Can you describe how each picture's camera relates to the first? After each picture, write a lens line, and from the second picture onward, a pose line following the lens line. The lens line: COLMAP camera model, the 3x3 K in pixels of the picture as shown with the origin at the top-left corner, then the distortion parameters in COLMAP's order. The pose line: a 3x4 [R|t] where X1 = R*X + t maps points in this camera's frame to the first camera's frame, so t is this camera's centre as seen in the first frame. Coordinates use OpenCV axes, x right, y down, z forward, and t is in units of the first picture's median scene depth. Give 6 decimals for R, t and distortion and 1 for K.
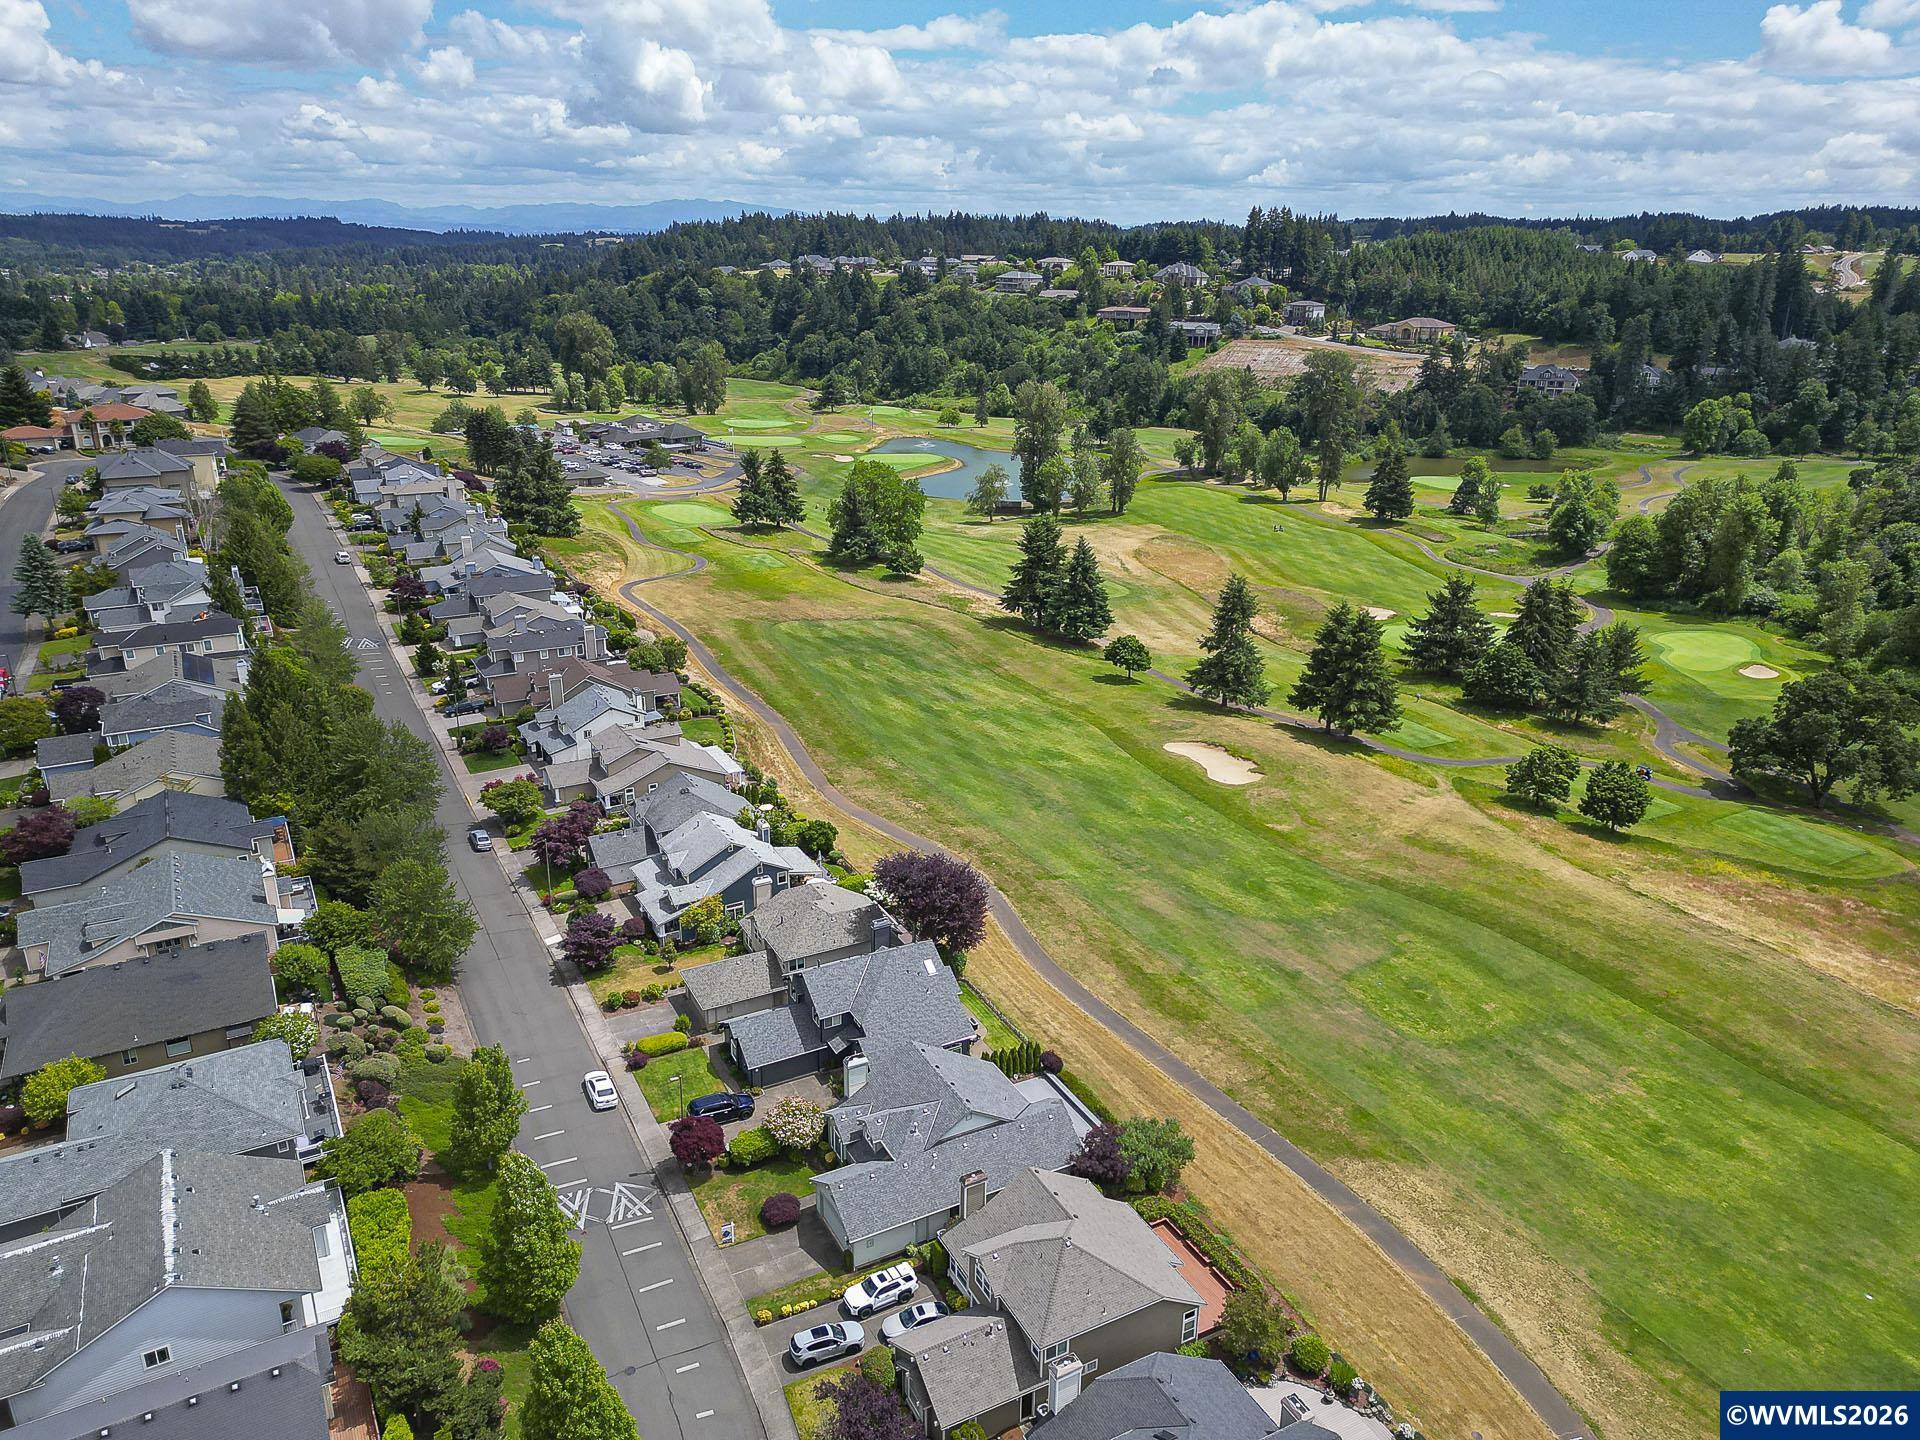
lens RADIAL K [[1341.2, 0, 960.0], [0, 1341.2, 720.0], [0, 0, 1]] dist [0.074435, -0.068132]
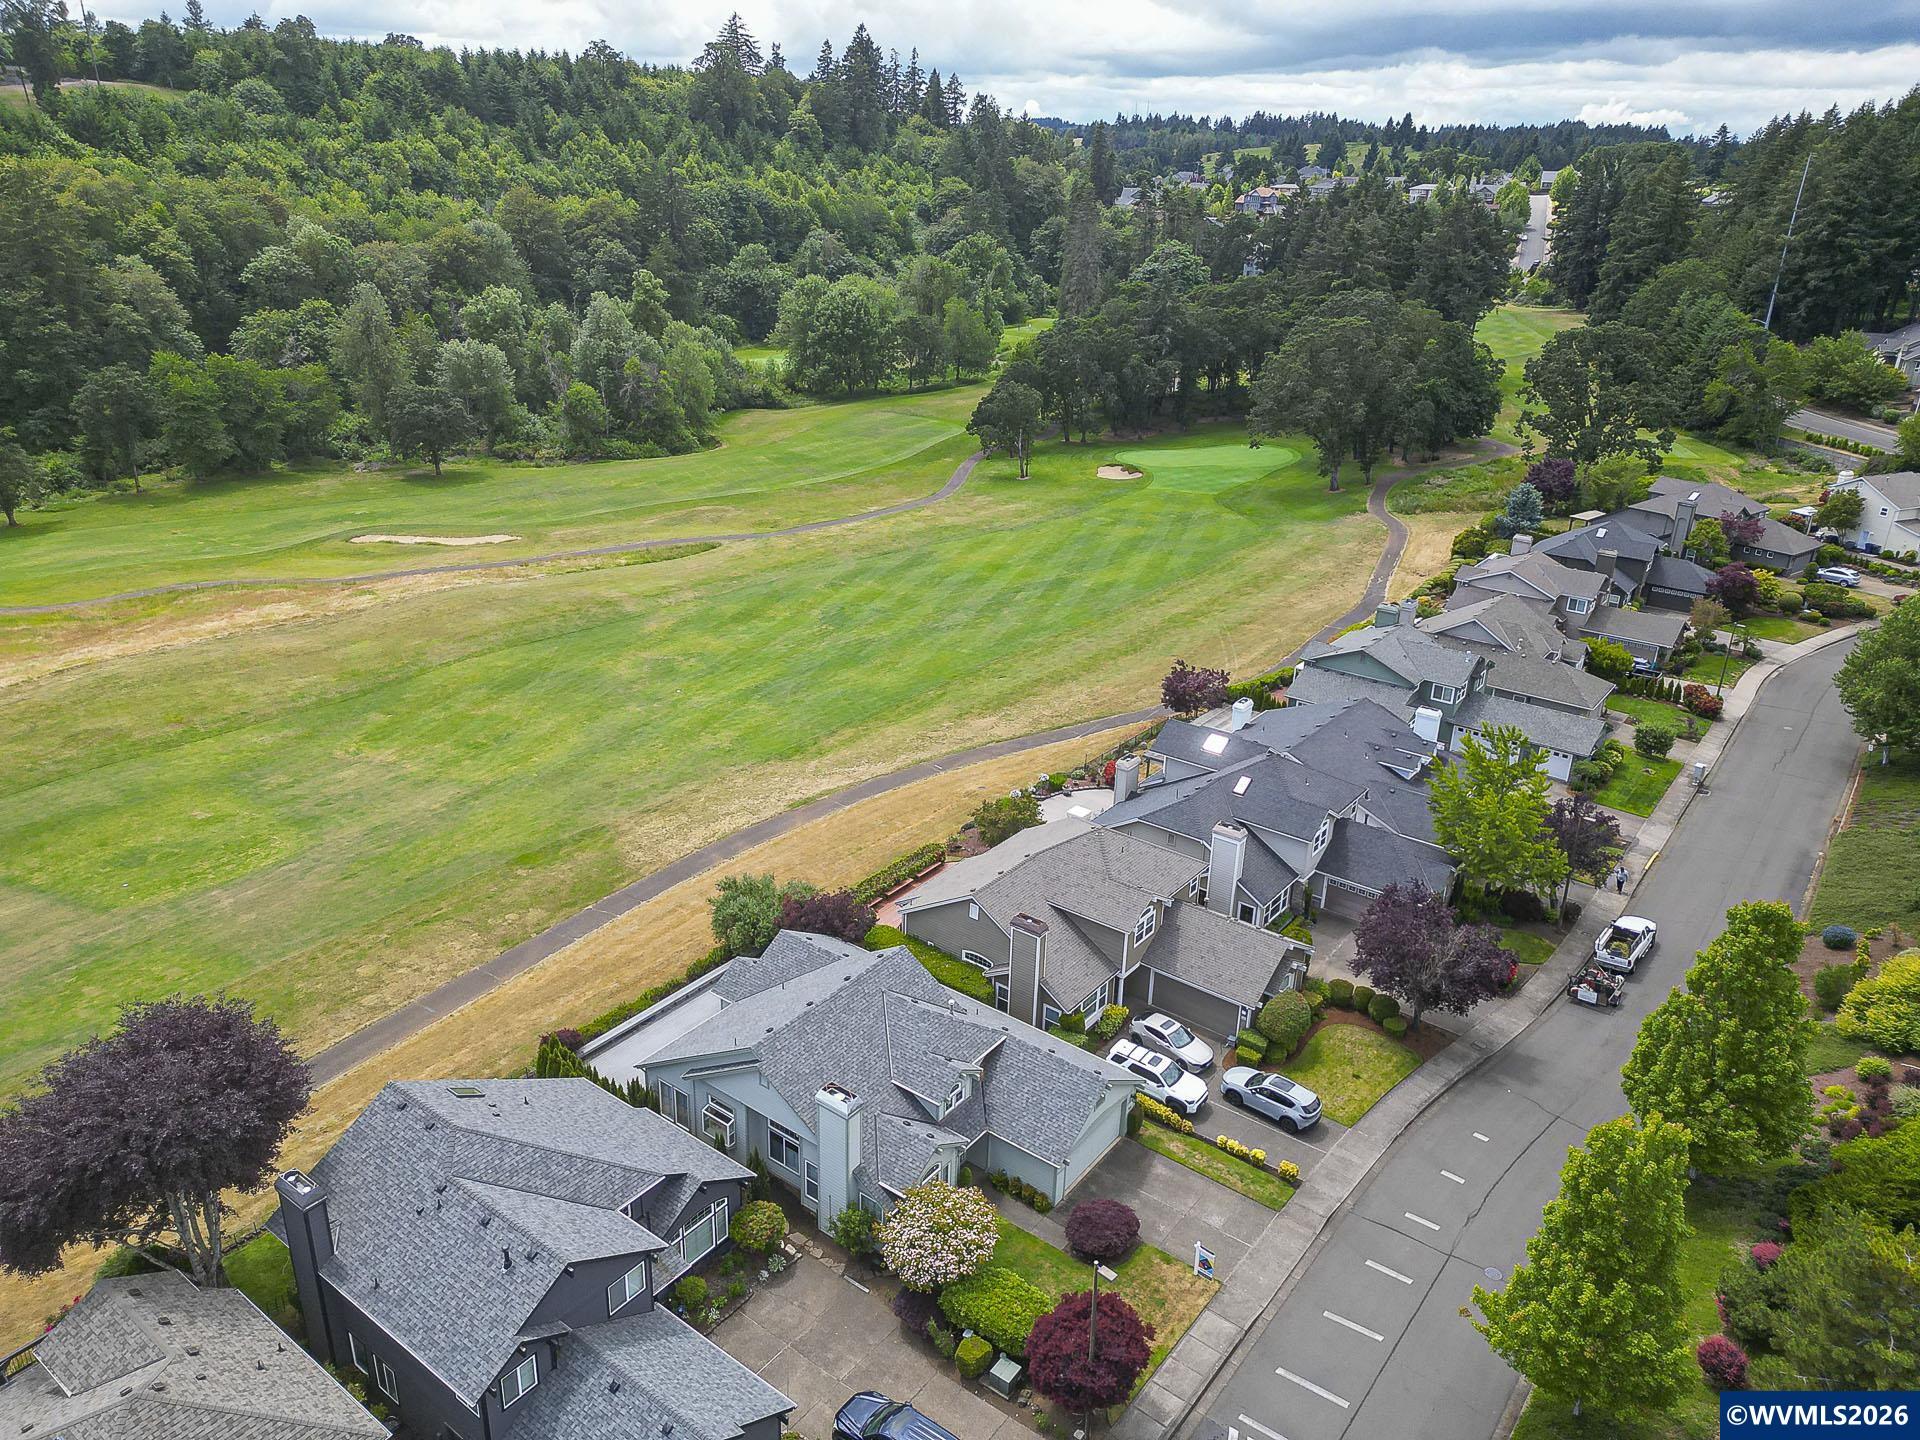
lens RADIAL K [[1330.2, 0, 960.8], [0, 1330.2, 745.7], [0, 0, 1]] dist [0.066944, -0.060660]
pose [[-0.429312, -0.378440, 0.820046, -0.203817], [0.272973, 0.811142, 0.517238, -0.045700], [-0.860916, 0.445907, -0.244929, 0.456449]]
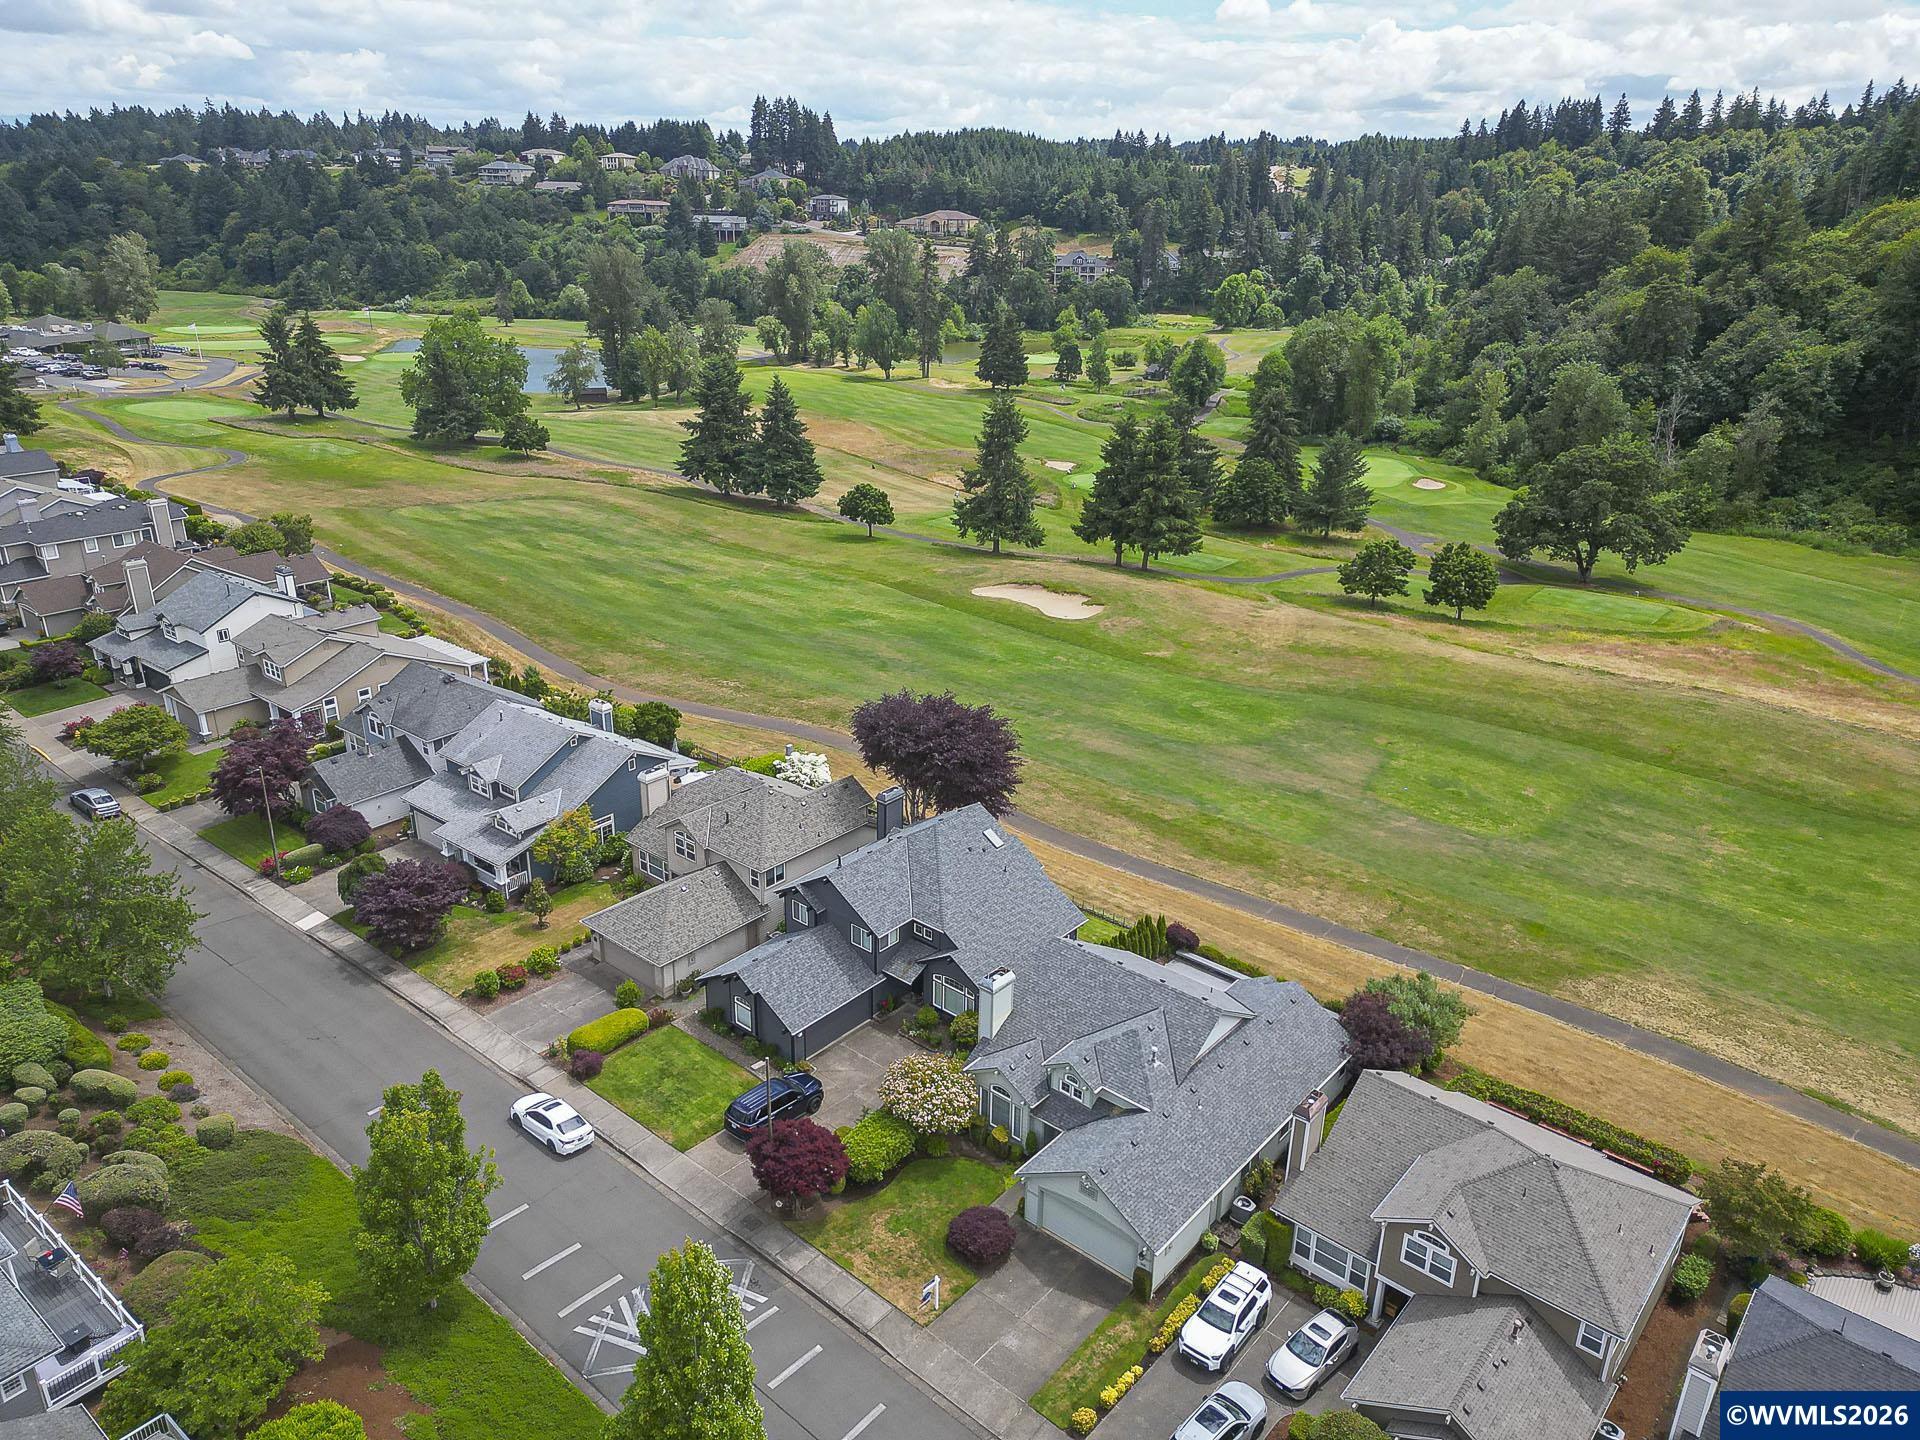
lens RADIAL K [[1341.2, 0, 960.0], [0, 1341.2, 720.0], [0, 0, 1]] dist [0.074435, -0.068132]
pose [[0.927822, -0.133033, 0.348494, -0.133053], [0.119040, 0.990991, 0.061368, 0.039716], [-0.353519, -0.015454, 0.935300, 0.183026]]
